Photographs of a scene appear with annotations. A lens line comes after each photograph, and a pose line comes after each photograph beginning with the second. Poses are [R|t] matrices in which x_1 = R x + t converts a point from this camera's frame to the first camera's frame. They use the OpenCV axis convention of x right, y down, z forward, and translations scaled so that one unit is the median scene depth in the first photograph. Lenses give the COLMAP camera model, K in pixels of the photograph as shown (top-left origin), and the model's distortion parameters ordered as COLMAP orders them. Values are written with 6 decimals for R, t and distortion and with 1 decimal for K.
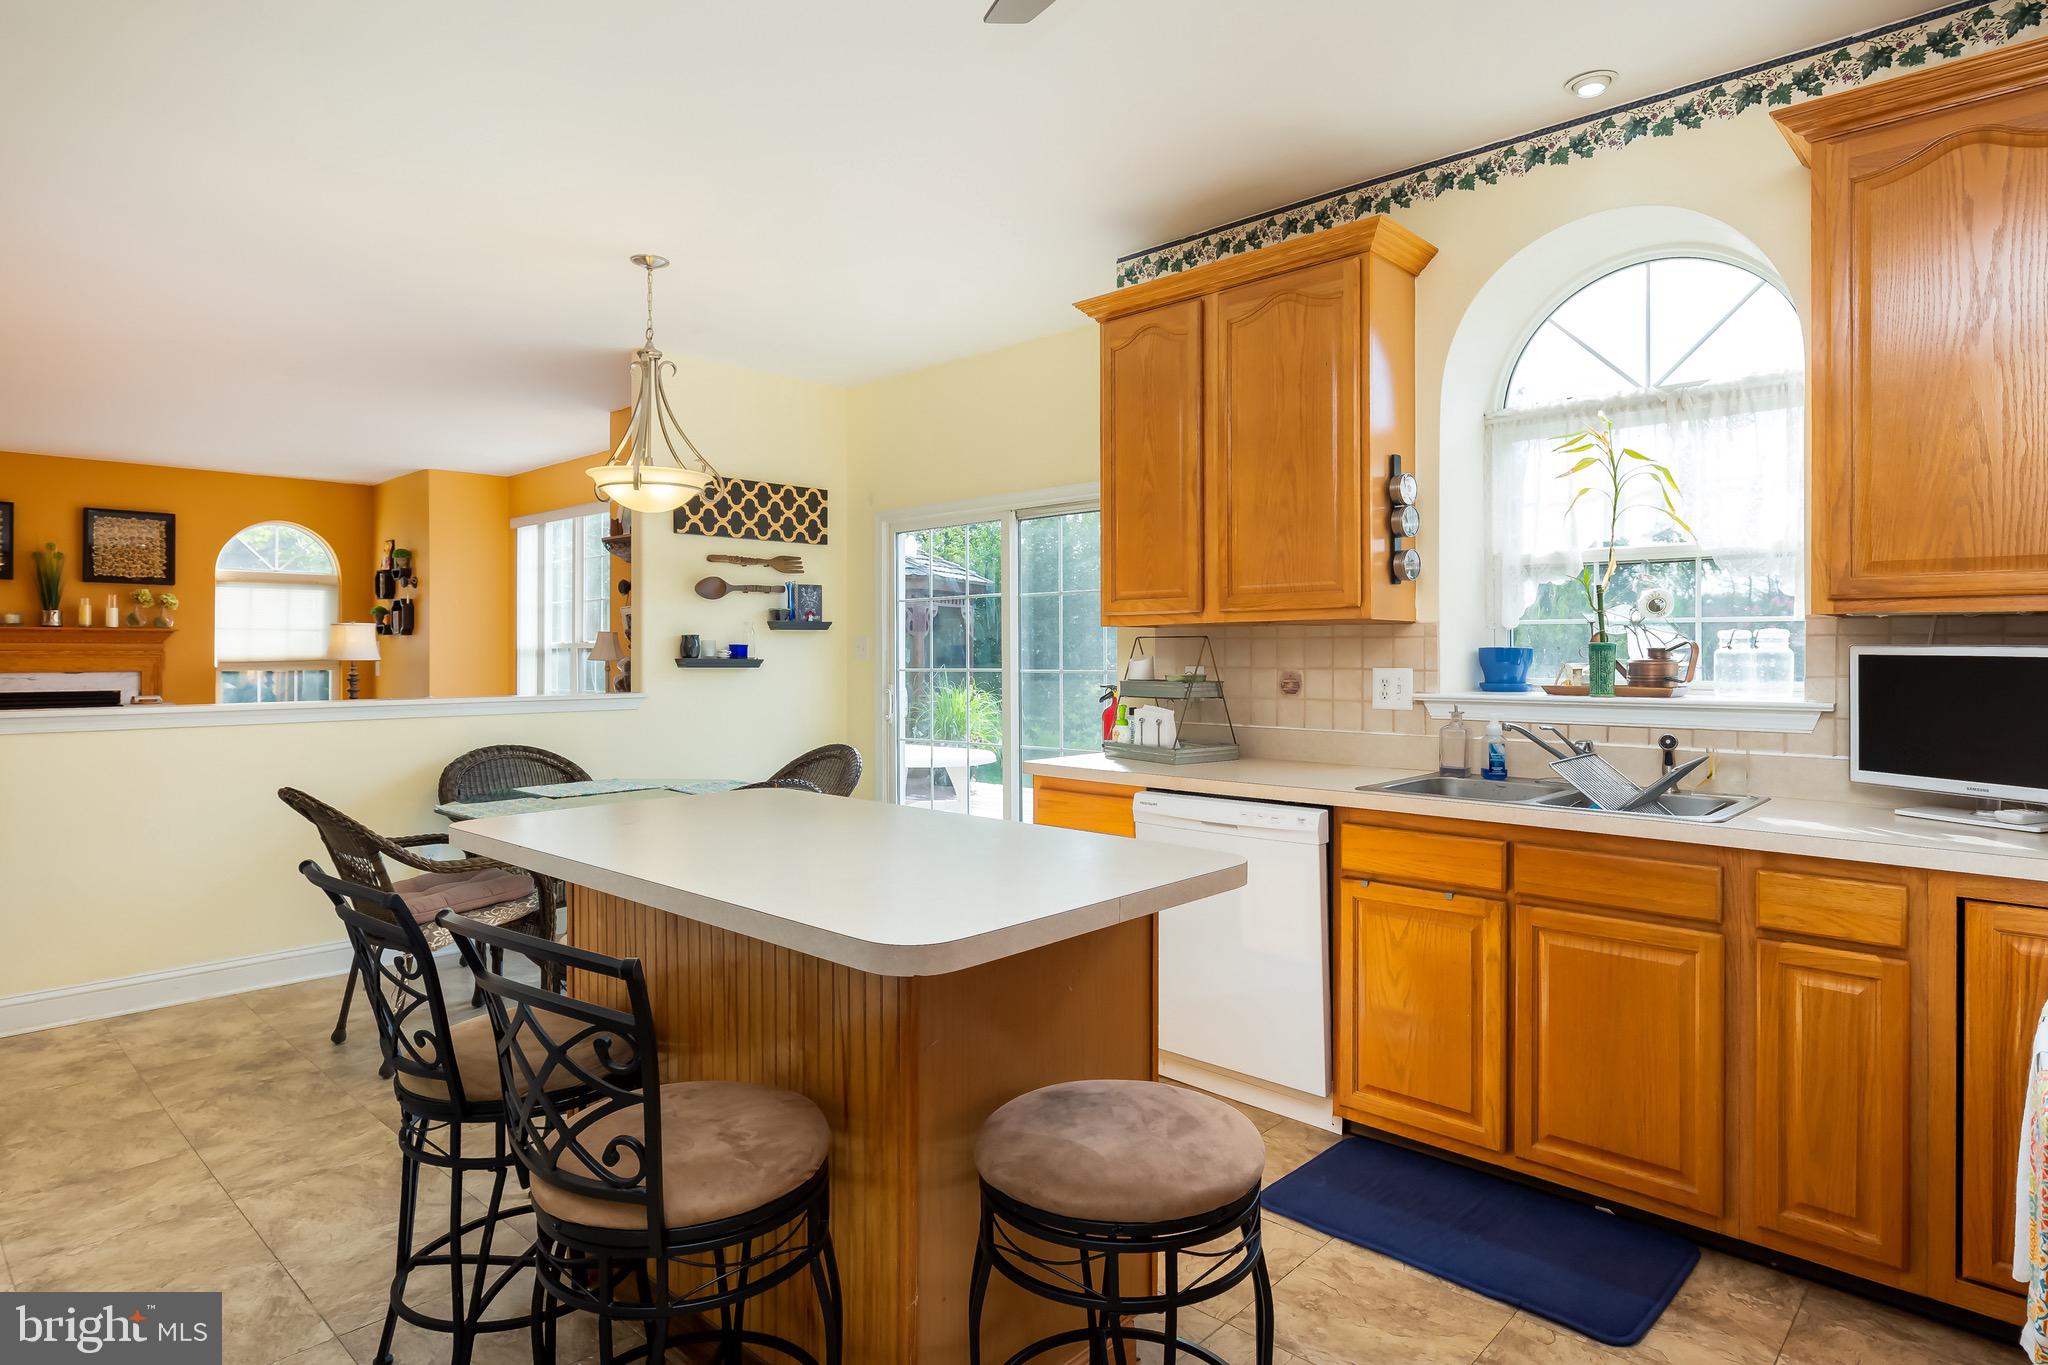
lens RADIAL K [[1064.7, 0, 986.4], [0, 1064.7, 656.9], [0, 0, 1]] dist [-0.002548, -0.004233]
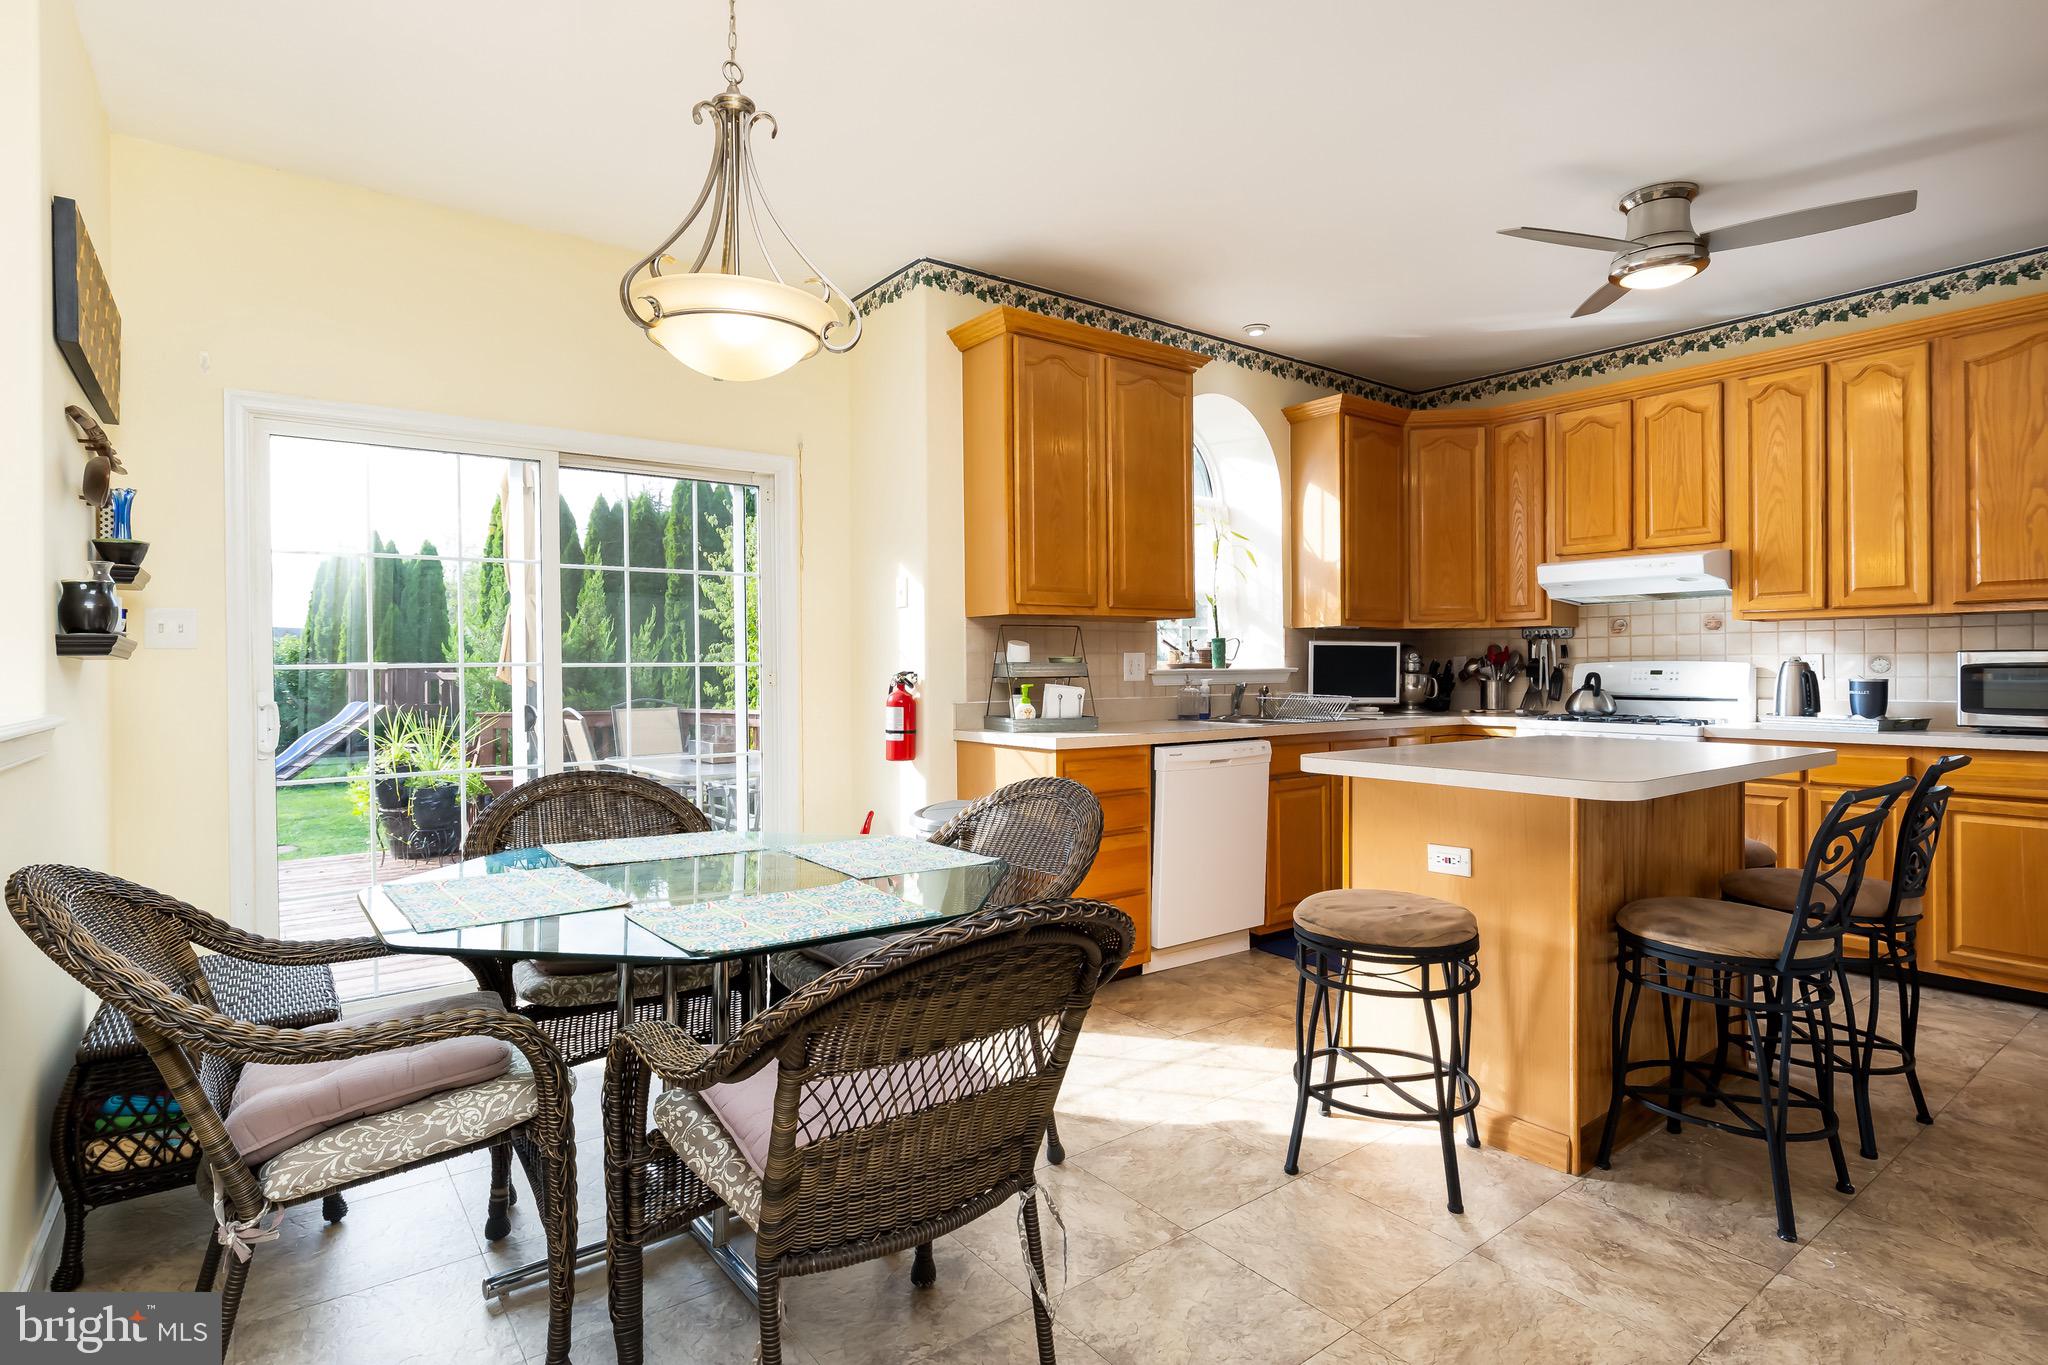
lens RADIAL K [[1030.8, 0, 1008.2], [0, 1030.8, 668.4], [0, 0, 1]] dist [-0.000412, -0.000101]
pose [[0.179429, -0.000350, 0.983771, -1.021561], [0.009152, 0.999957, -0.001314, 0.031965], [-0.983728, 0.009239, 0.179425, 0.907656]]
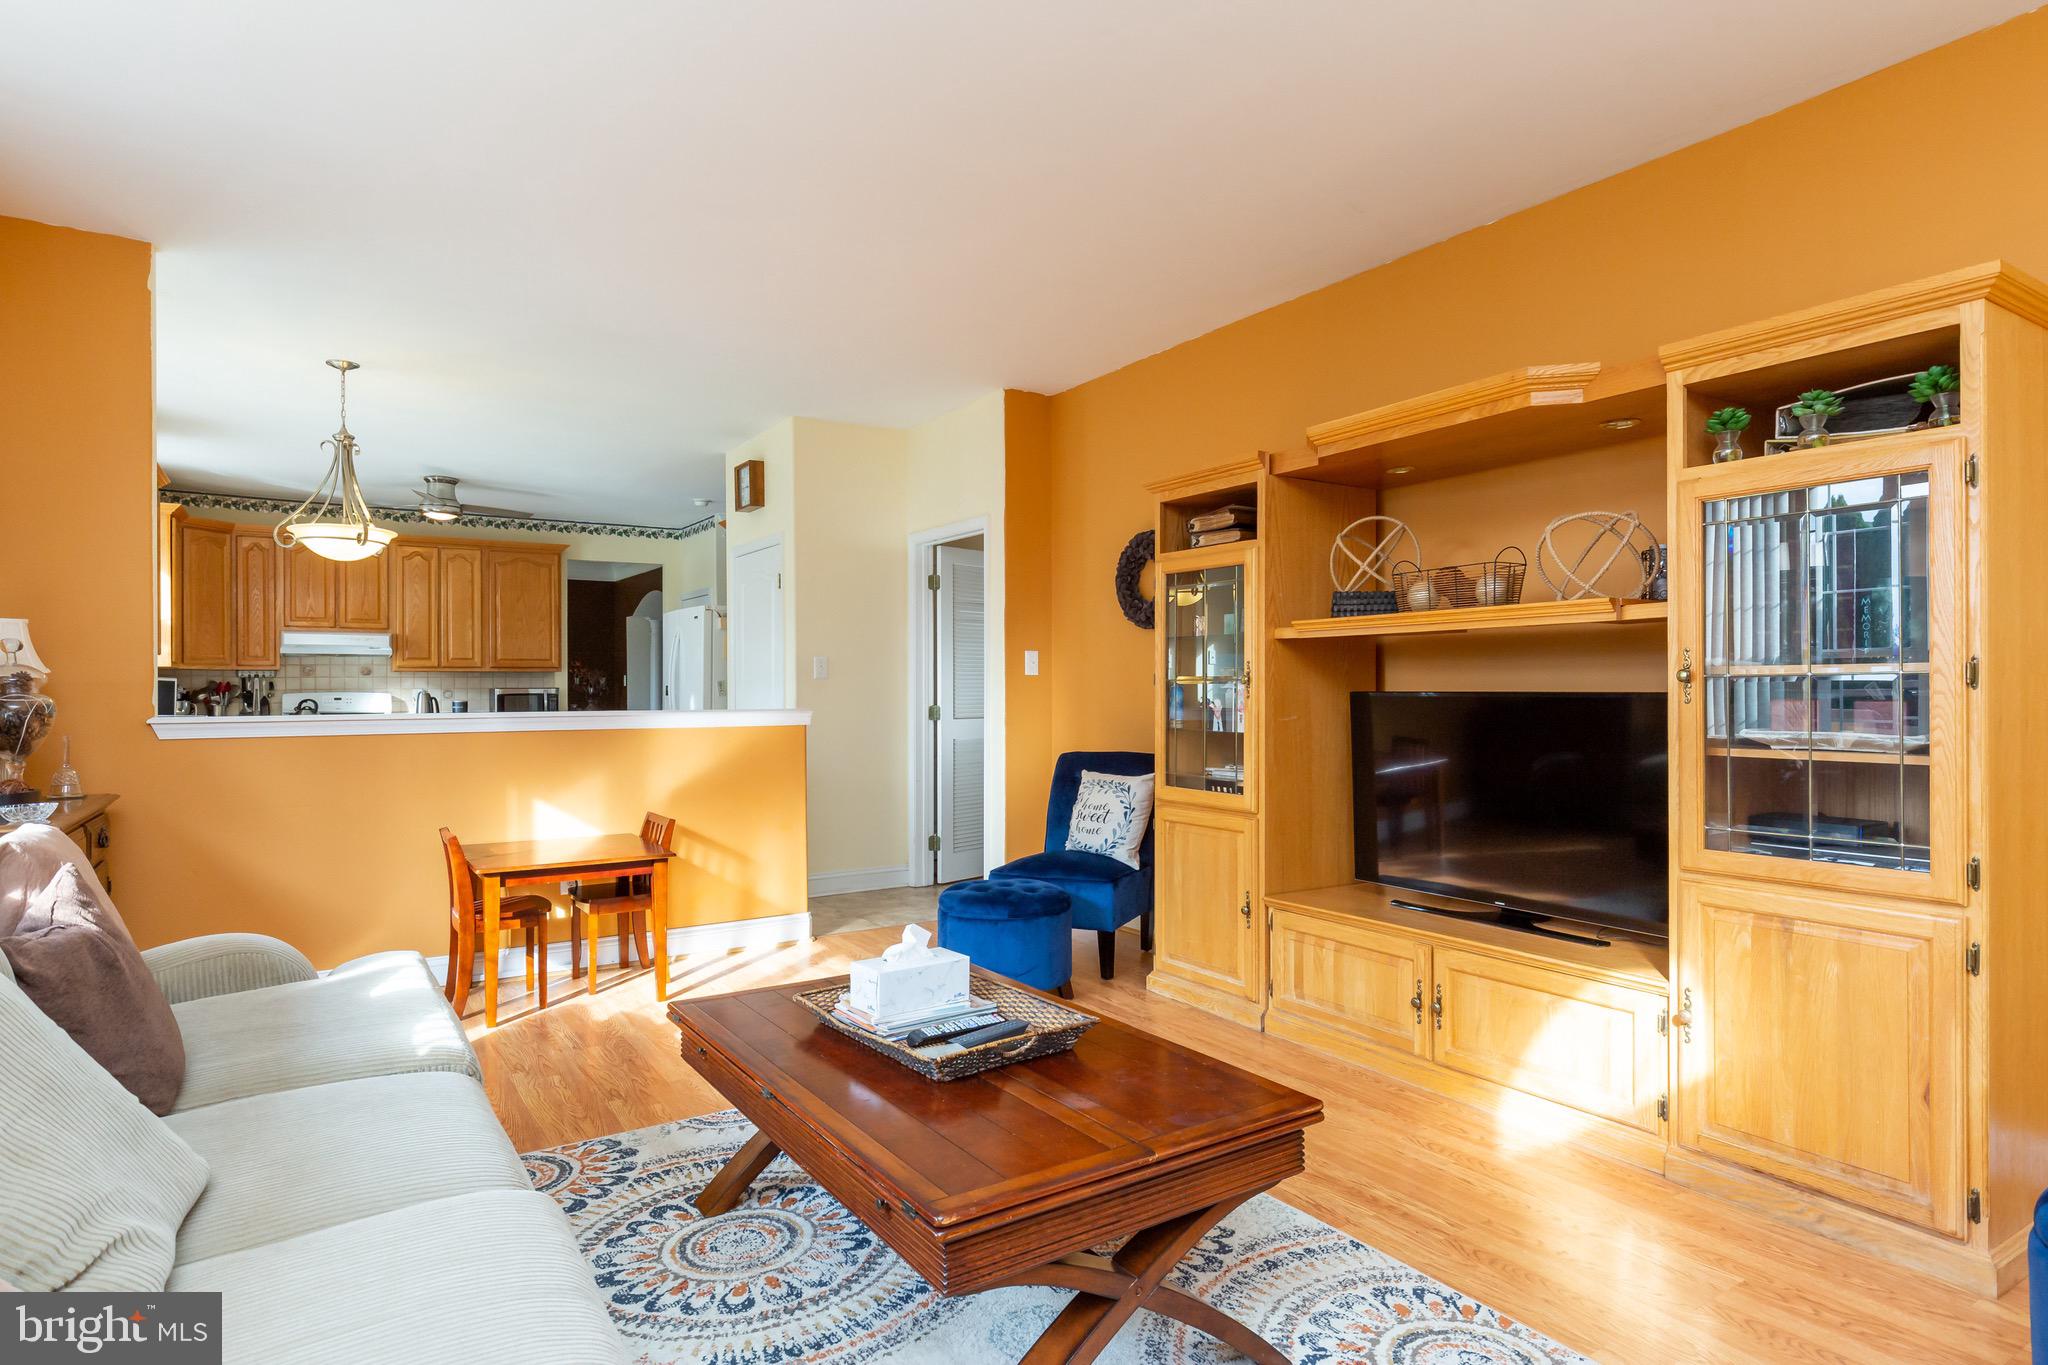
lens RADIAL K [[1064.7, 0, 1019.0], [0, 1064.7, 683.6], [0, 0, 1]] dist [-0.002548, -0.004233]
pose [[-0.972149, 0.008630, 0.234204, -1.644446], [0.008421, 0.999963, -0.001894, 0.025808], [-0.234212, 0.000131, -0.972186, 2.400650]]
